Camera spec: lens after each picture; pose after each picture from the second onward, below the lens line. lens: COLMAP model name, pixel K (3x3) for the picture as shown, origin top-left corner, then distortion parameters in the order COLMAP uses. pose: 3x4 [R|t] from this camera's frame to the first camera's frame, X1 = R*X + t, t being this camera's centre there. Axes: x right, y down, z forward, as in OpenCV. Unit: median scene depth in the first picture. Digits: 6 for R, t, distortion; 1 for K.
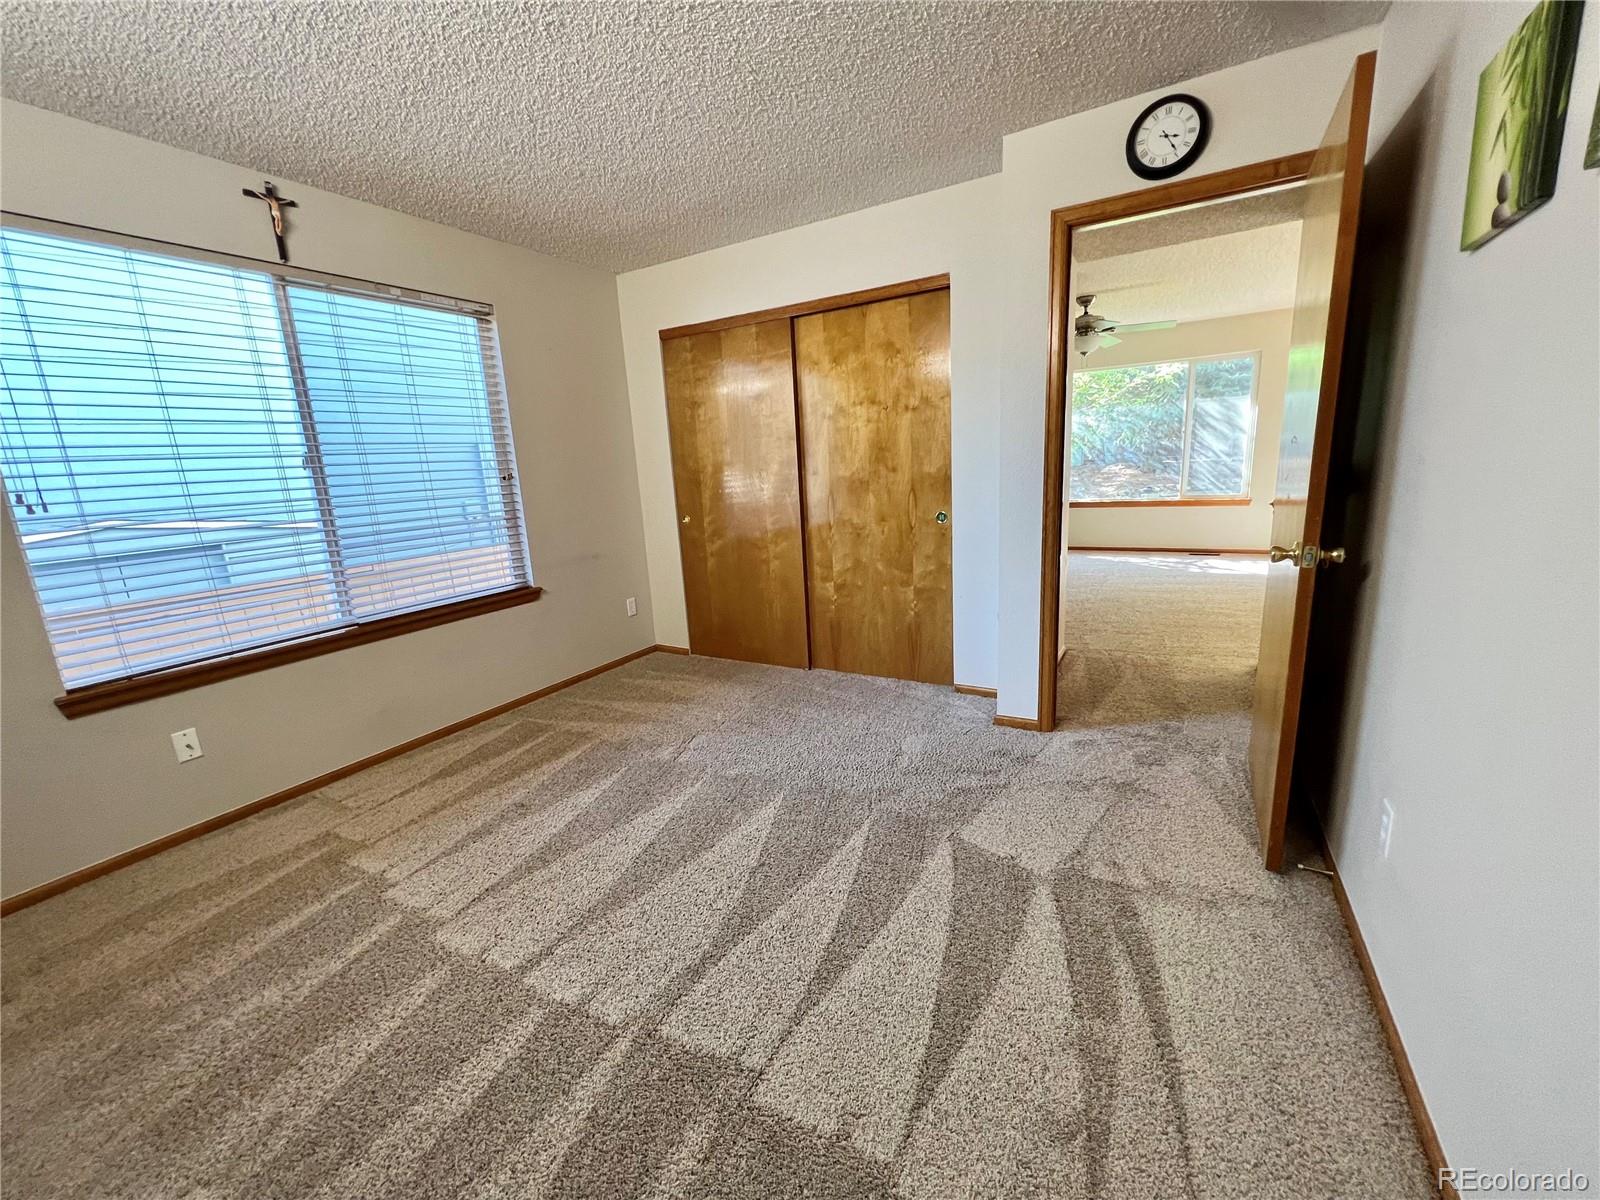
lens RADIAL K [[633.7, 0, 800.0], [0, 633.7, 600.0], [0, 0, 1]] dist [-0.005977, -0.000467]
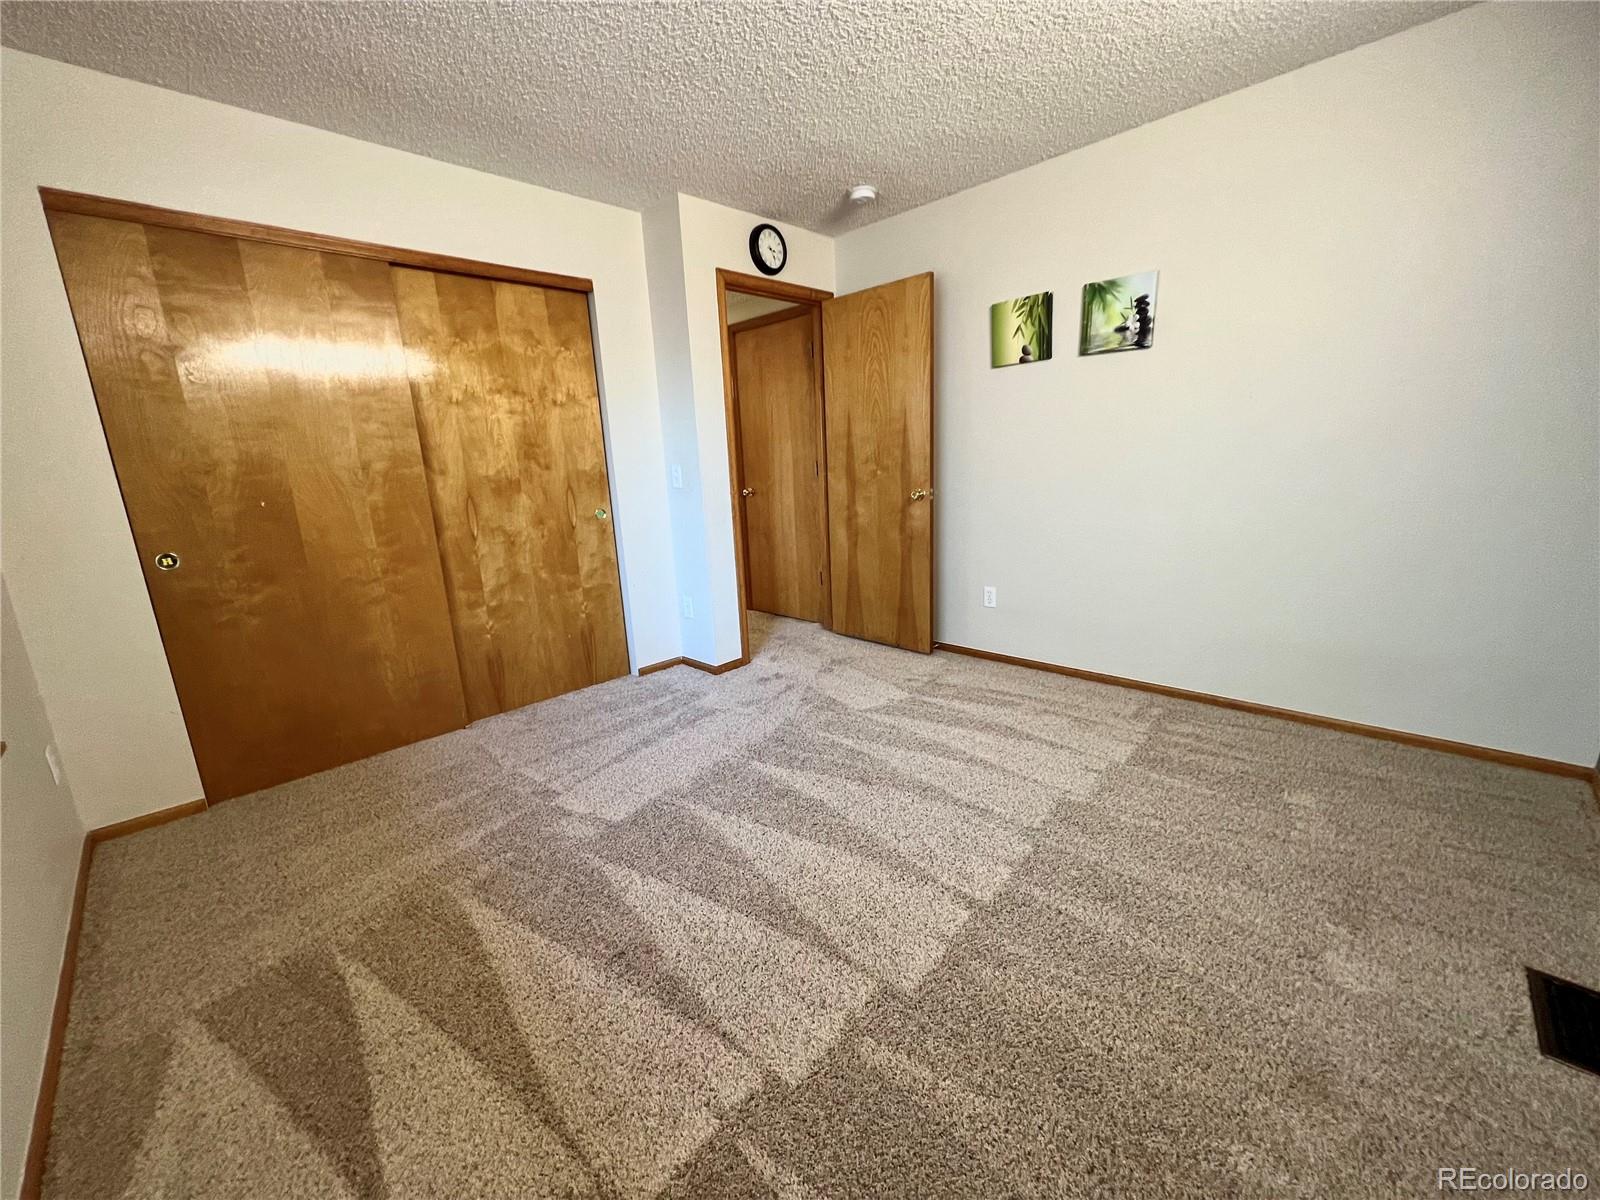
lens RADIAL K [[633.7, 0, 800.0], [0, 633.7, 600.0], [0, 0, 1]] dist [-0.005977, -0.000467]
pose [[0.253920, -0.170883, 0.952010, -0.697347], [0.238495, 0.964940, 0.109592, -0.031523], [-0.937361, 0.199222, 0.285772, 0.435153]]
